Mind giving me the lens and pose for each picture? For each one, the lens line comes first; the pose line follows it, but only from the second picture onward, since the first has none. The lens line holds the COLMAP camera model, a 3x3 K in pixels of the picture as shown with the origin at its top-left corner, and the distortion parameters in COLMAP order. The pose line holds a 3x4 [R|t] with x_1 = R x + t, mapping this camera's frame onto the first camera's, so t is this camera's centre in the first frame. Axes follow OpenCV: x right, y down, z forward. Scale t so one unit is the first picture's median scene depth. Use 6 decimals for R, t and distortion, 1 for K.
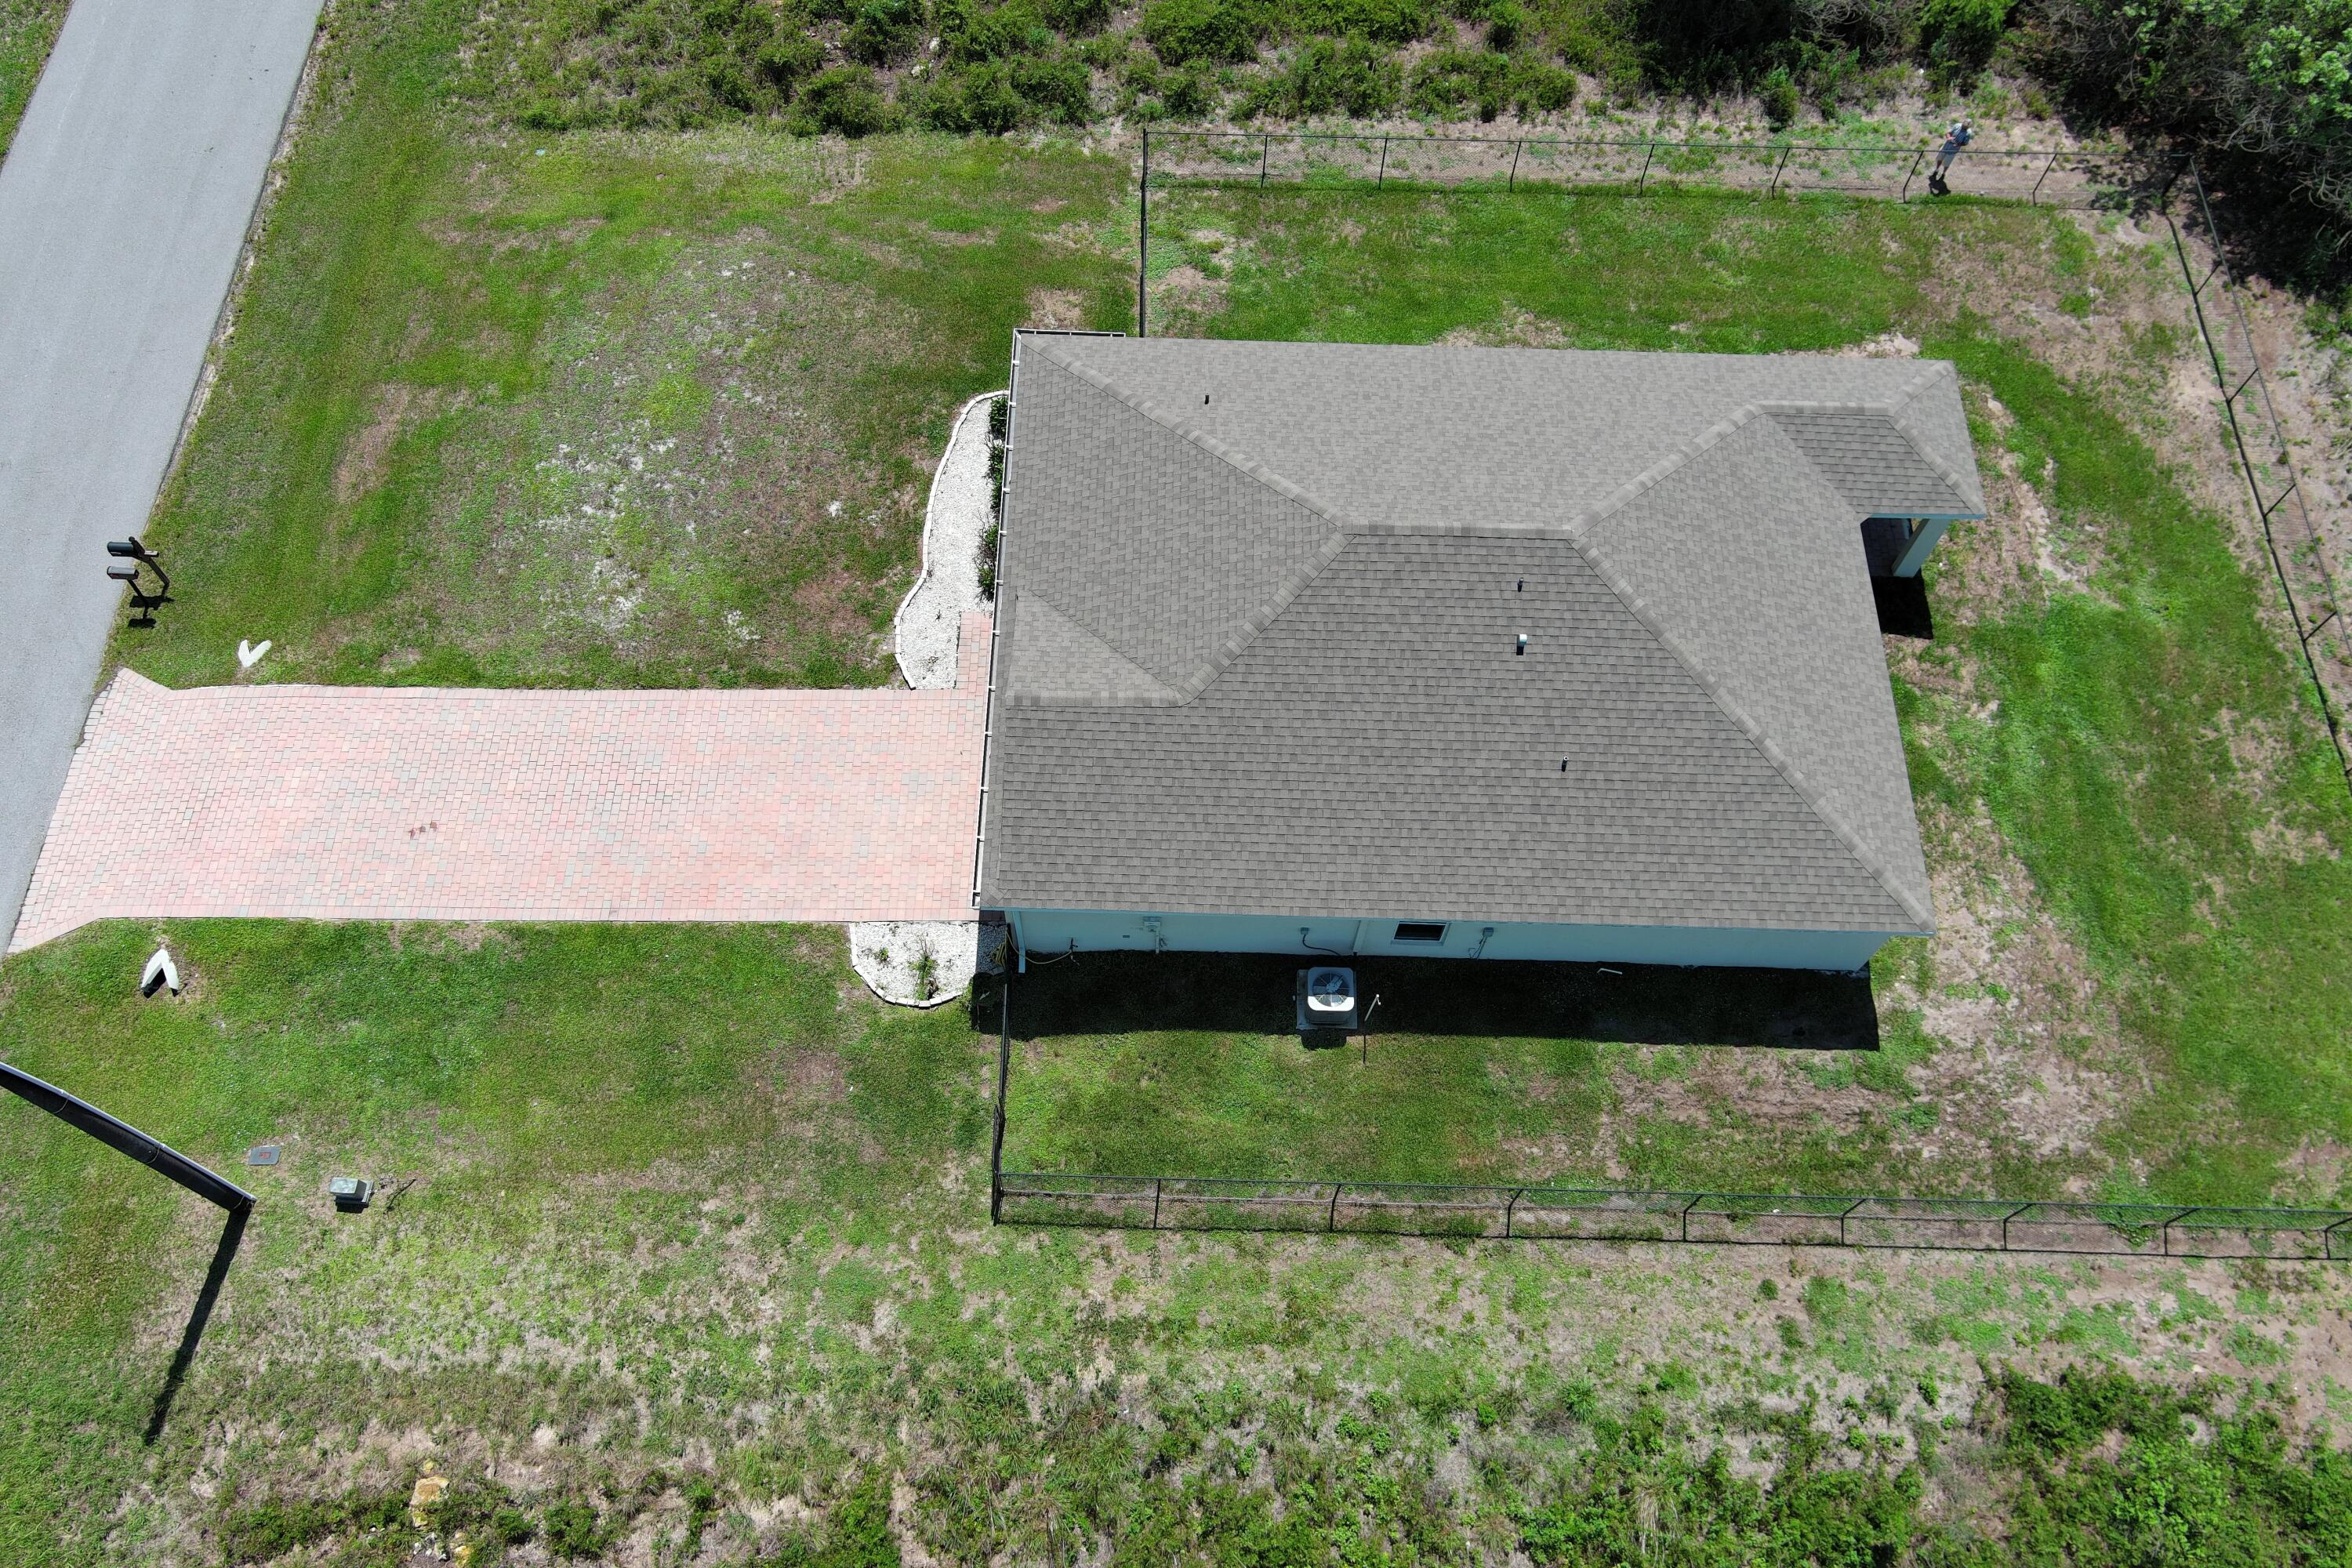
lens RADIAL K [[1814.0, 0, 1176.0], [0, 1814.0, 784.0], [0, 0, 1]] dist [0.019611, -0.018671]
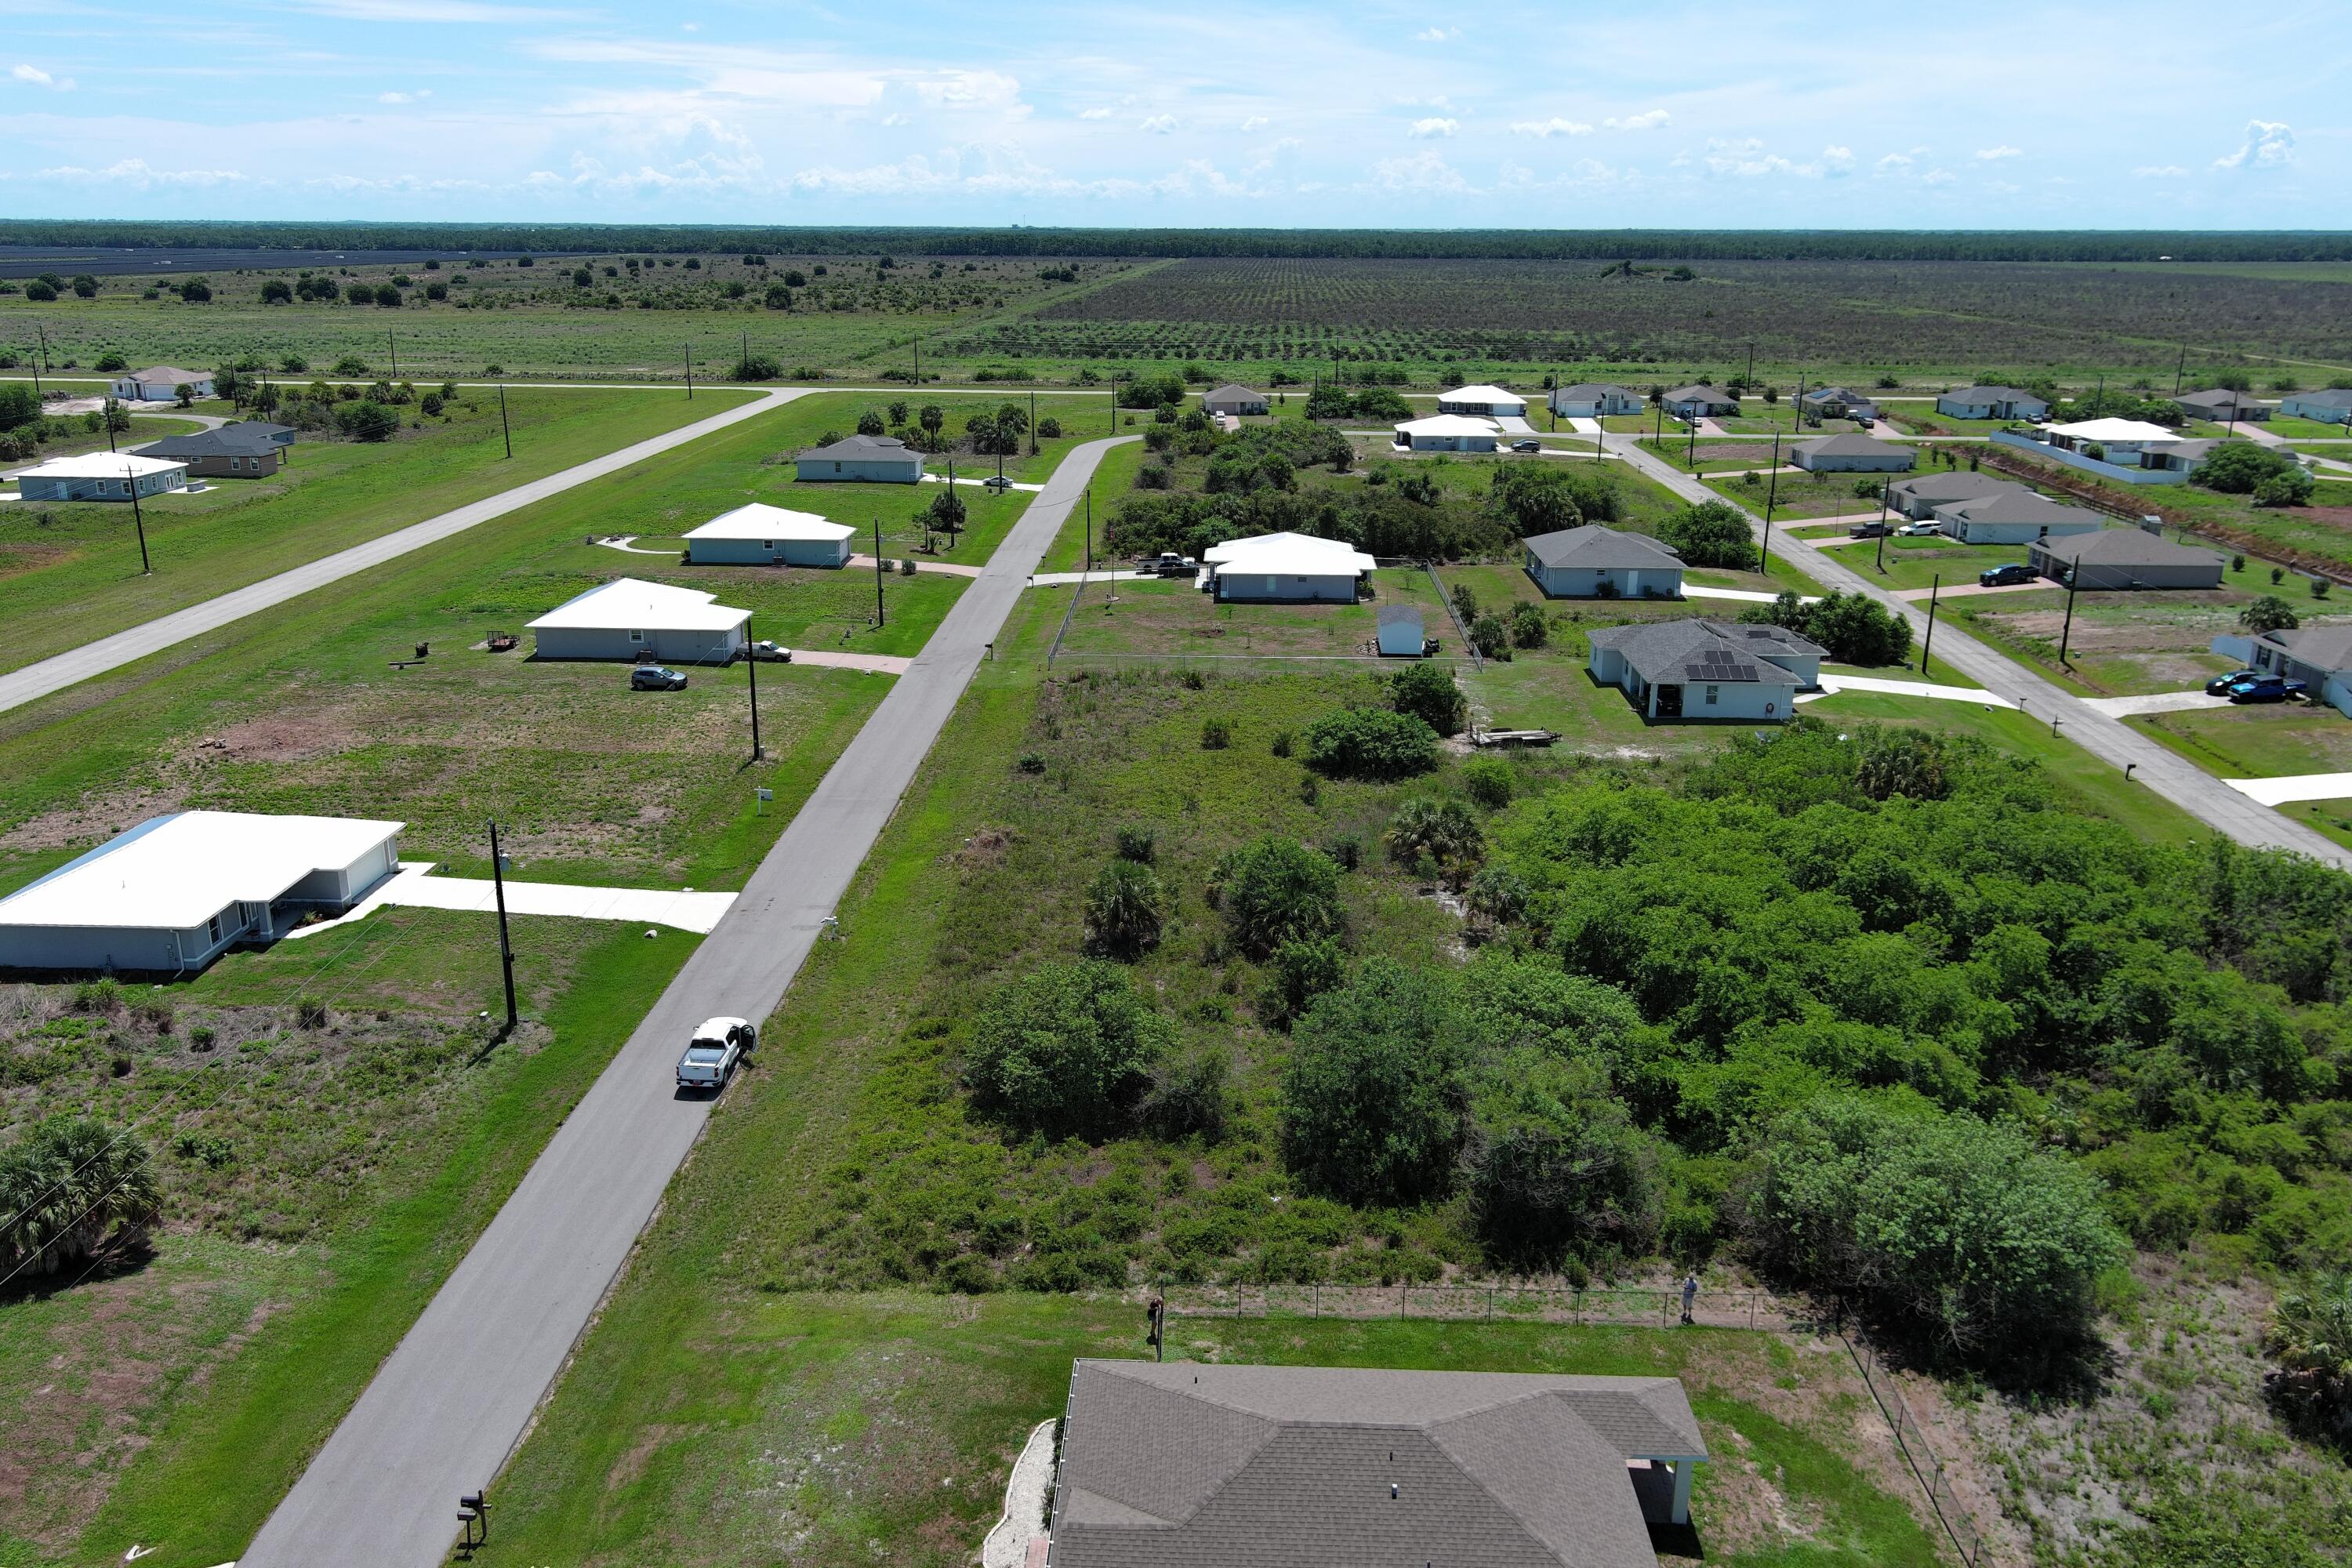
lens RADIAL K [[1814.0, 0, 1176.0], [0, 1814.0, 784.0], [0, 0, 1]] dist [0.019611, -0.018671]
pose [[0.999801, -0.008681, -0.017980, 0.026786], [-0.006776, 0.699557, -0.714545, 0.455984], [0.018781, 0.714524, 0.699359, -0.393435]]
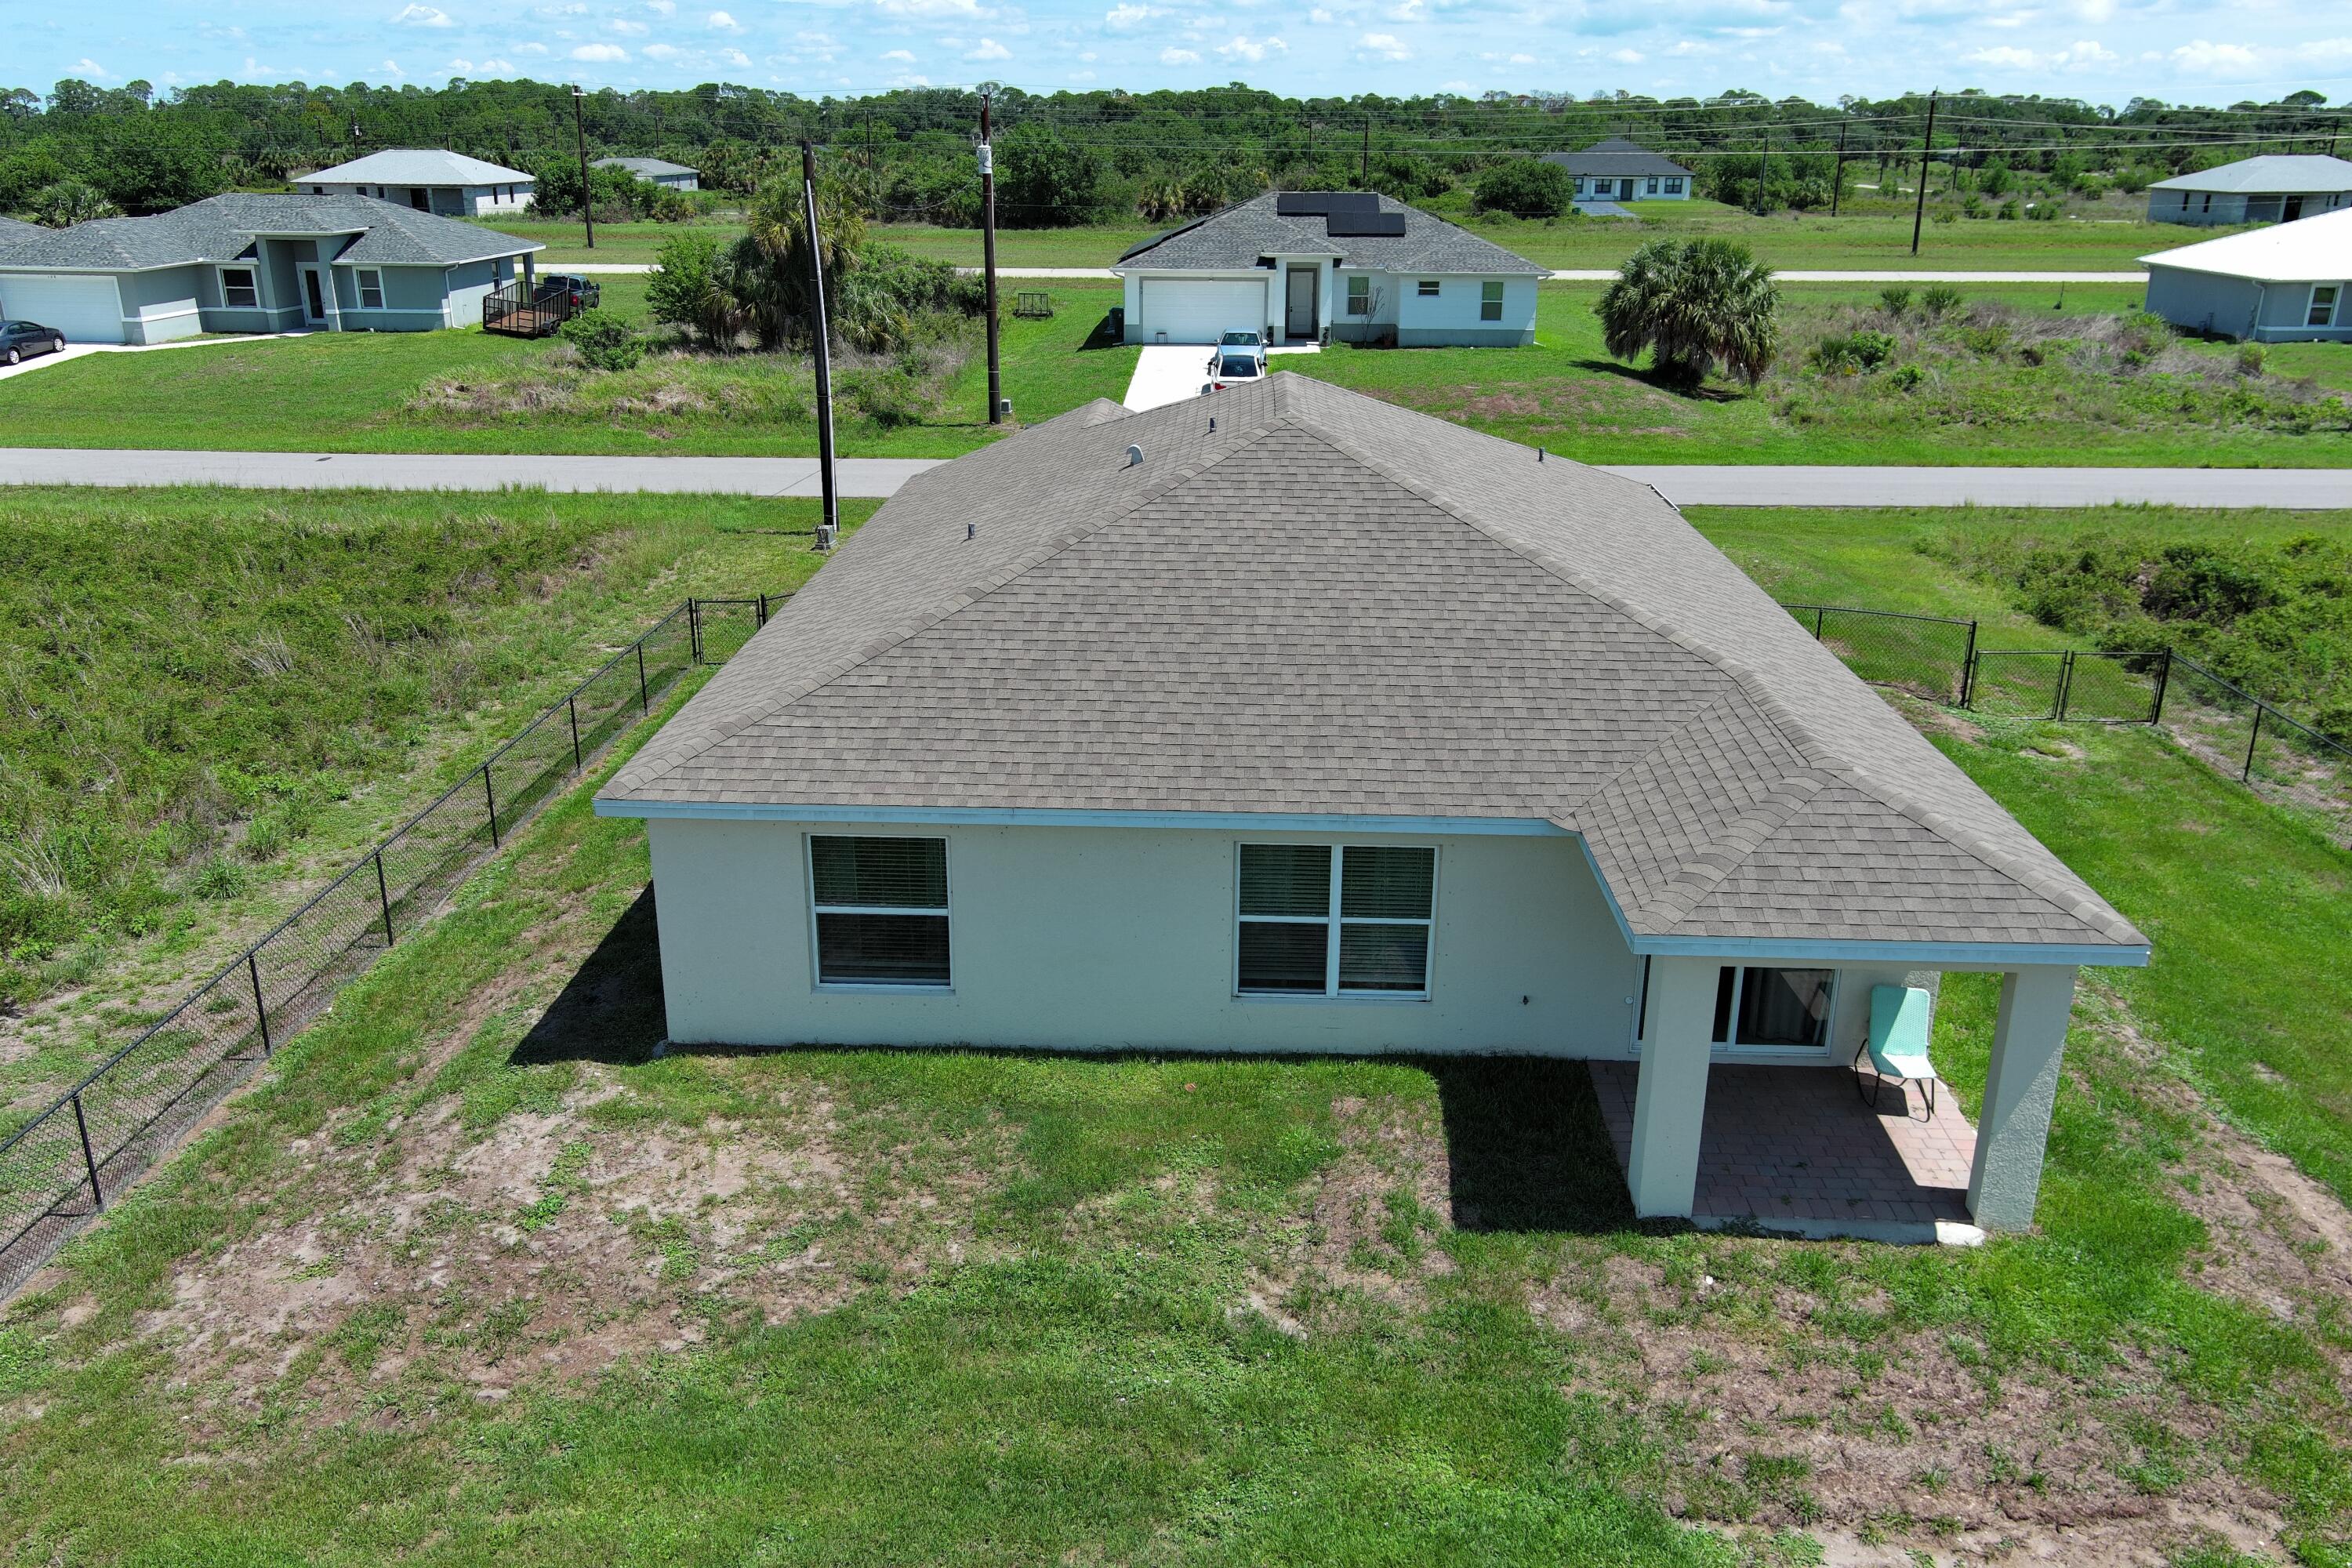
lens RADIAL K [[1814.0, 0, 1176.0], [0, 1814.0, 784.0], [0, 0, 1]] dist [0.019611, -0.018671]
pose [[-0.021206, 0.322910, -0.946192, 0.669026], [-0.891046, 0.423108, 0.164365, -0.114772], [0.453417, 0.846586, 0.278756, 0.681712]]
